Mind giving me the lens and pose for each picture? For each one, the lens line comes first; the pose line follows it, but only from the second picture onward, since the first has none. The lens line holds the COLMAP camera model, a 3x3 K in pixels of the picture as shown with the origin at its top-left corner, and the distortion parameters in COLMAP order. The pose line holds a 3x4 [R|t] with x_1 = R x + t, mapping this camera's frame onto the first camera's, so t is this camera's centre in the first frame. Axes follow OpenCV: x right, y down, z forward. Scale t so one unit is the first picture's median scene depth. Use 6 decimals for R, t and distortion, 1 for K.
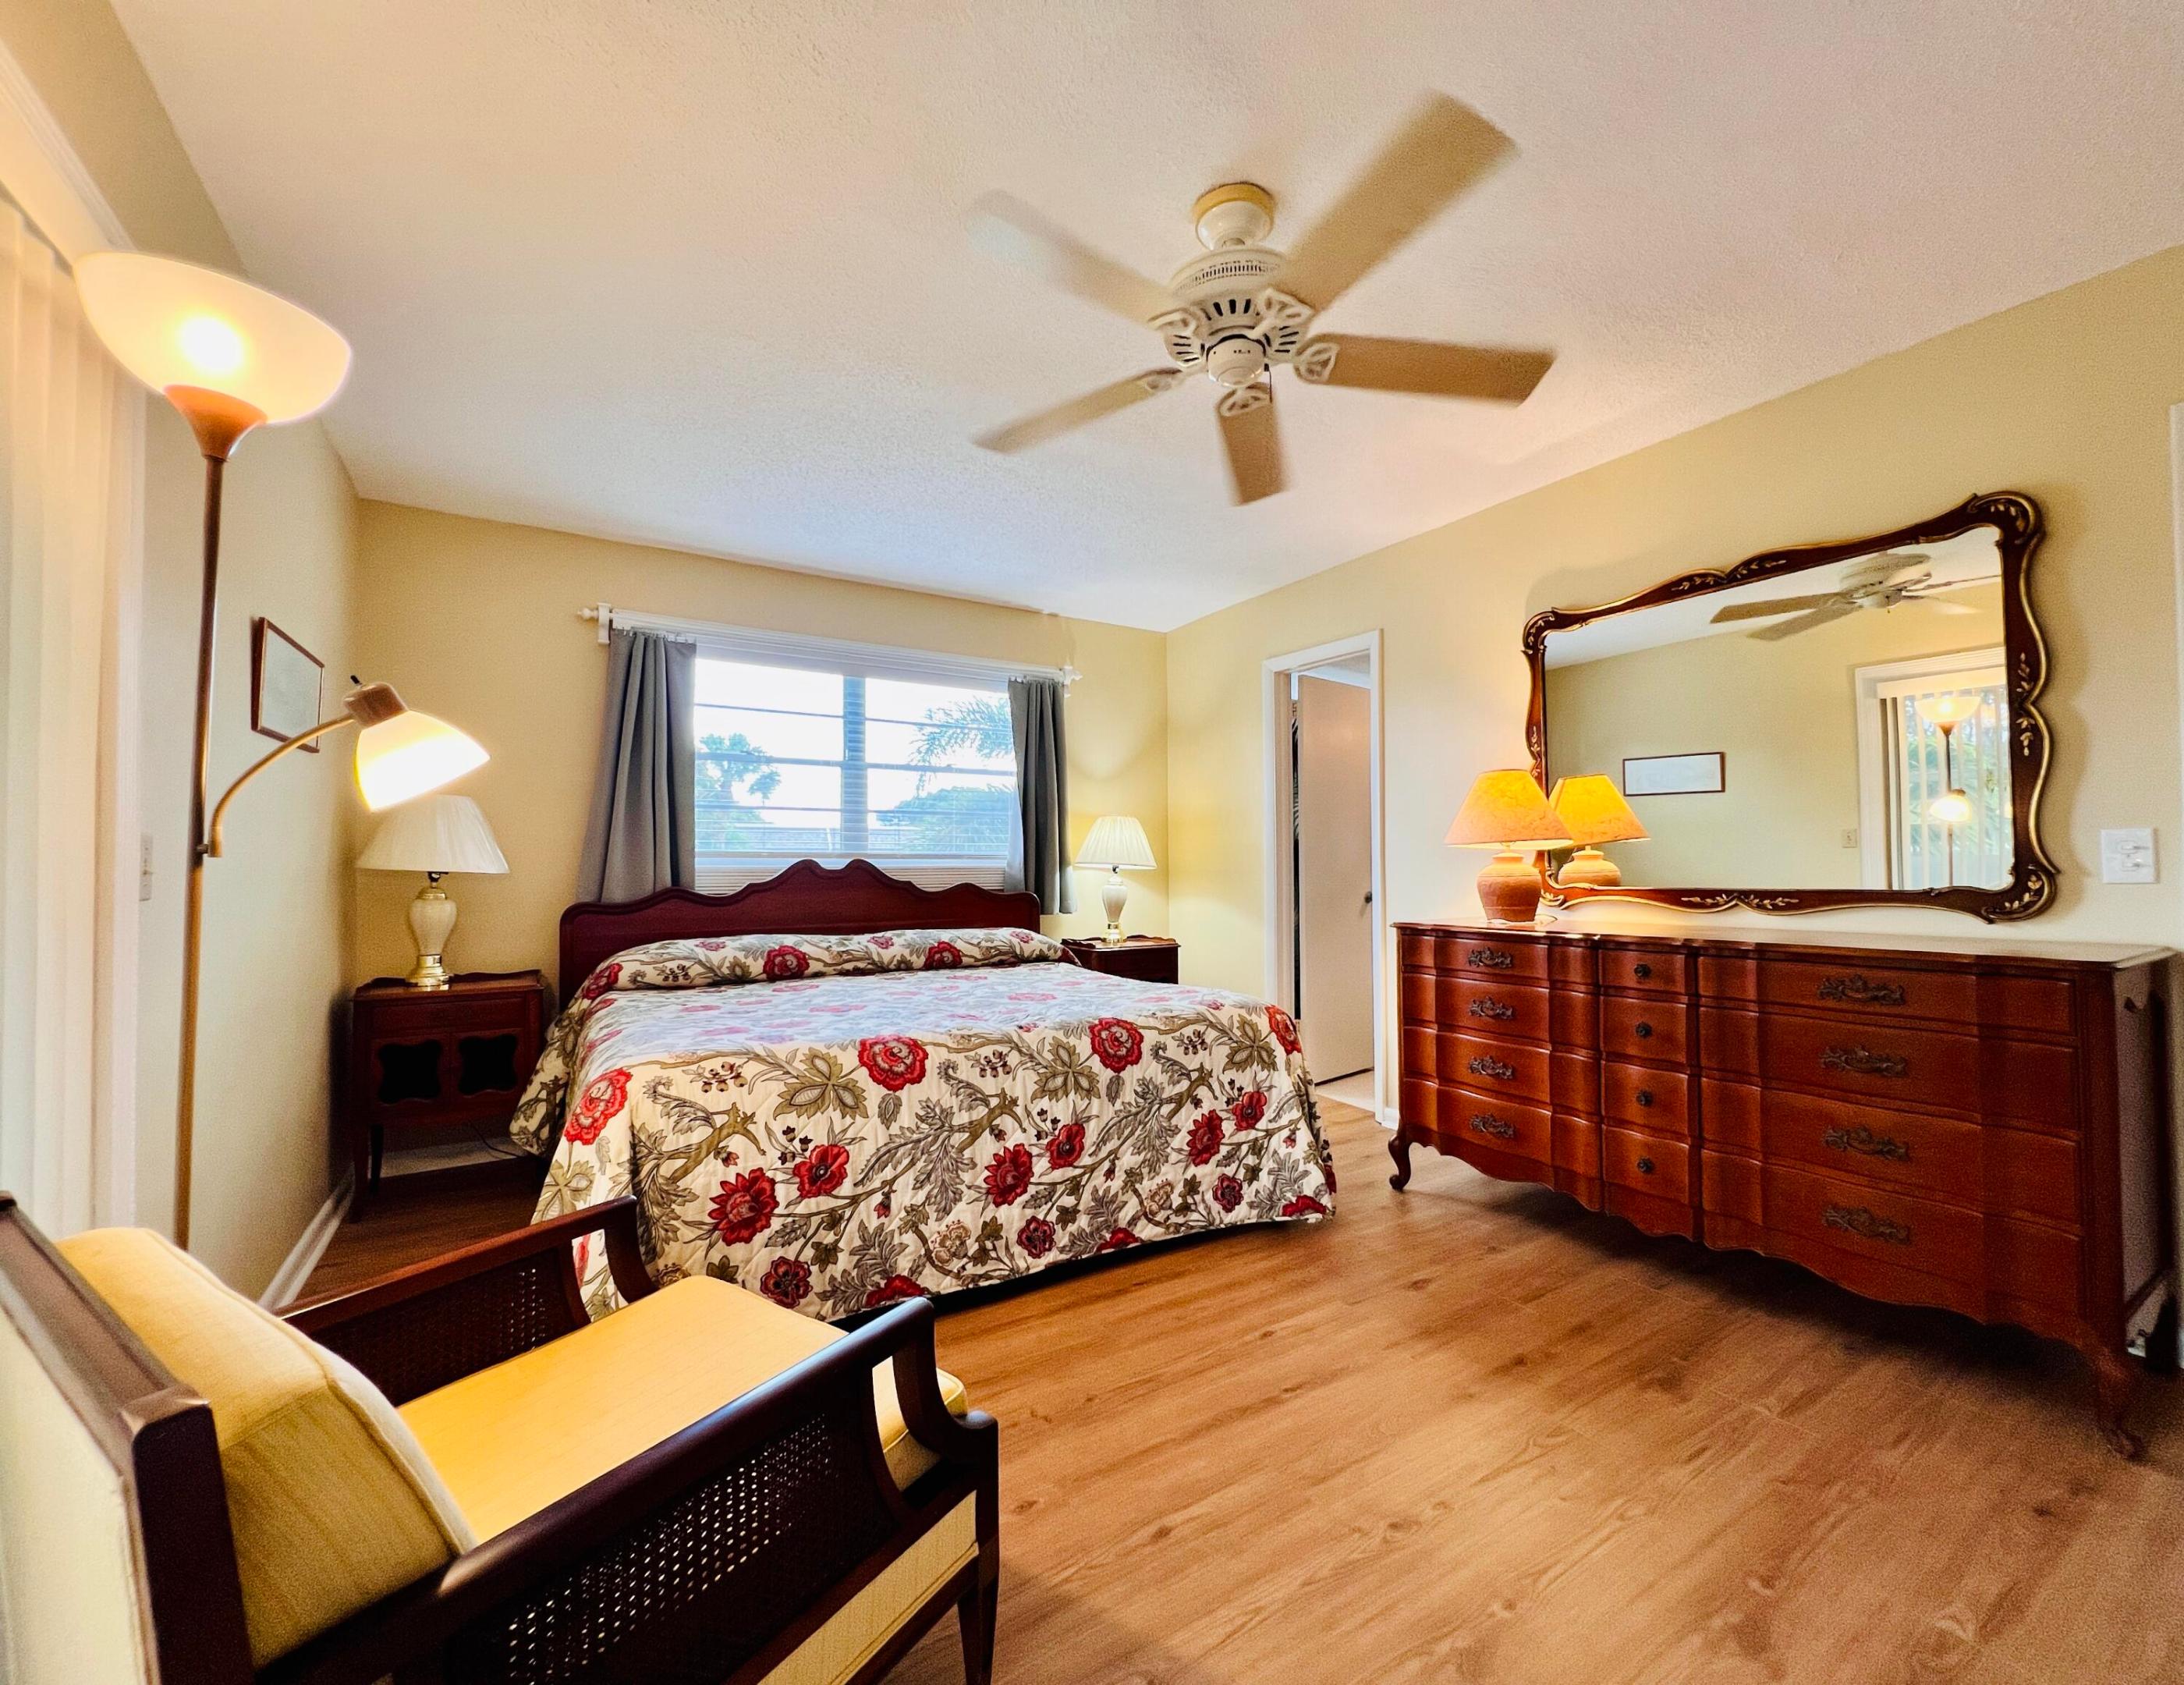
lens RADIAL K [[881.9, 0, 1095.6], [0, 881.9, 845.1], [0, 0, 1]] dist [0.003500, 0.000216]
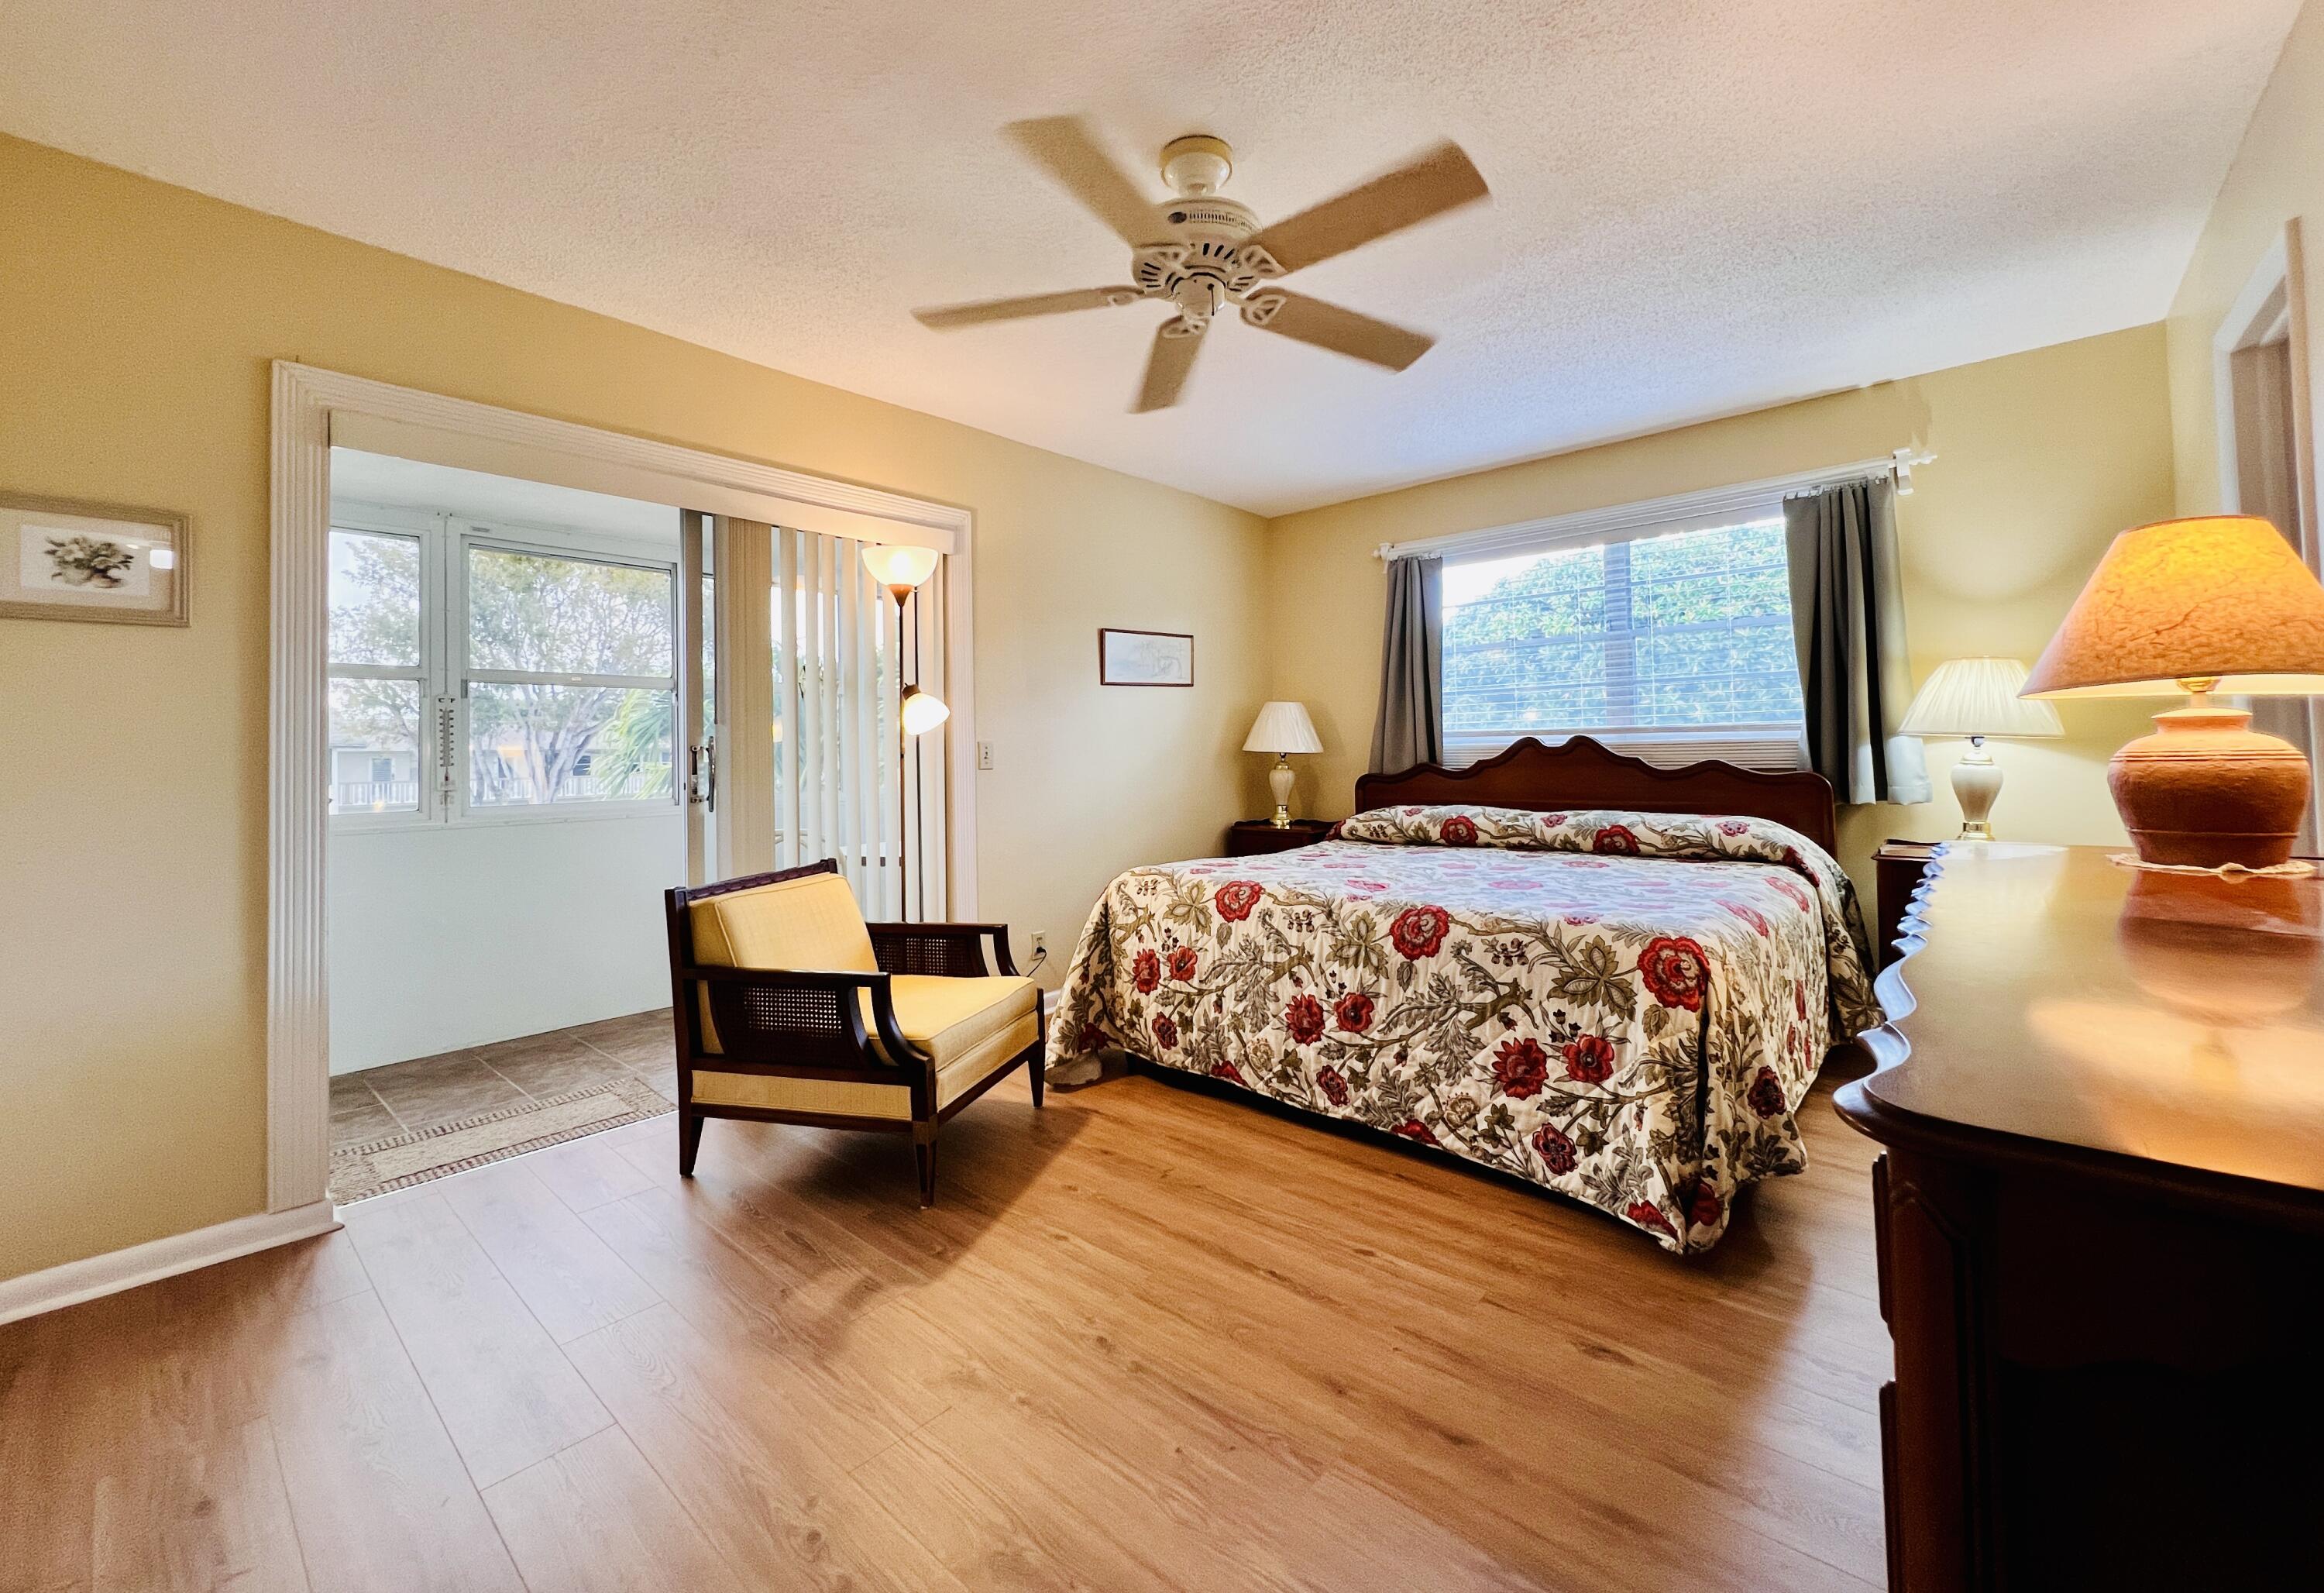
lens RADIAL K [[920.7, 0, 1220.3], [0, 920.7, 724.6], [0, 0, 1]] dist [-0.002513, -0.000051]
pose [[0.315470, -0.029043, -0.948491, 0.905945], [0.042184, 0.998973, -0.016558, 0.006350], [0.947997, -0.034787, 0.316371, 0.475985]]
